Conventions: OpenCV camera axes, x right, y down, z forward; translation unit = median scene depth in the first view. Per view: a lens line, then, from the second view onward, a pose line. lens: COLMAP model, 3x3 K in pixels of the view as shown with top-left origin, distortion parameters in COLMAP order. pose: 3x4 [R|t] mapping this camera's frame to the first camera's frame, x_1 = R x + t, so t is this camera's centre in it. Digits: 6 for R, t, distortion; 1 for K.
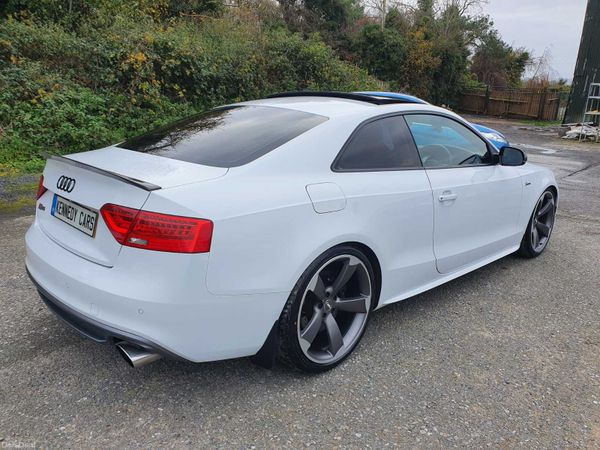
lens RADIAL K [[463.0, 0, 314.3], [0, 463.0, 227.7], [0, 0, 1]] dist [0.023752, 0.005594]
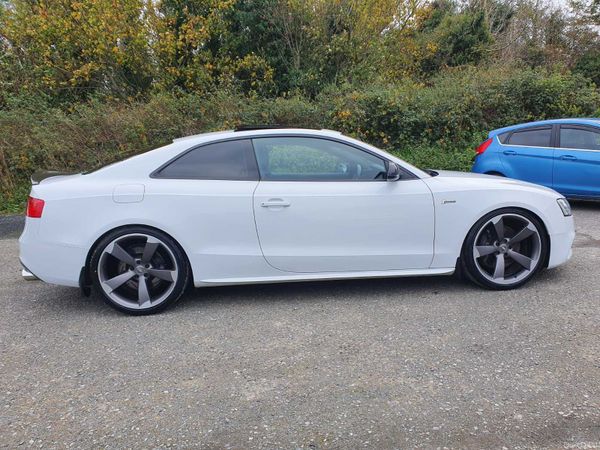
lens RADIAL K [[463.0, 0, 301.4], [0, 463.0, 224.4], [0, 0, 1]] dist [0.023752, 0.005594]
pose [[0.768529, 0.036548, -0.638770, 0.287085], [-0.106754, 0.991697, -0.071698, 0.016546], [0.630846, 0.123293, 0.766049, 0.039320]]
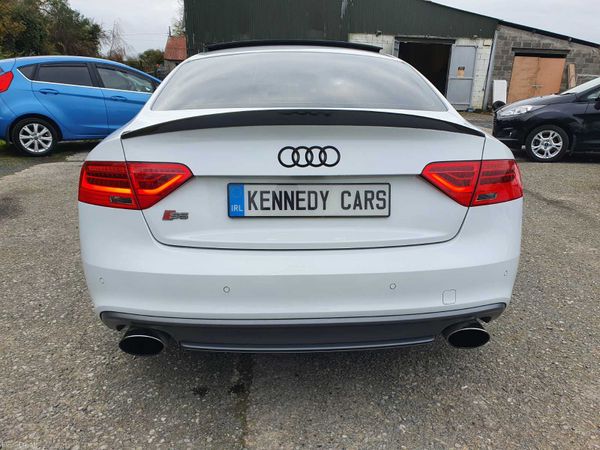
lens RADIAL K [[463.0, 0, 308.3], [0, 463.0, 225.5], [0, 0, 1]] dist [0.023752, 0.005594]
pose [[0.680579, -0.241231, 0.691823, -0.201757], [0.209955, 0.968856, 0.131286, -0.016926], [-0.701948, 0.055901, 0.710031, 0.104917]]
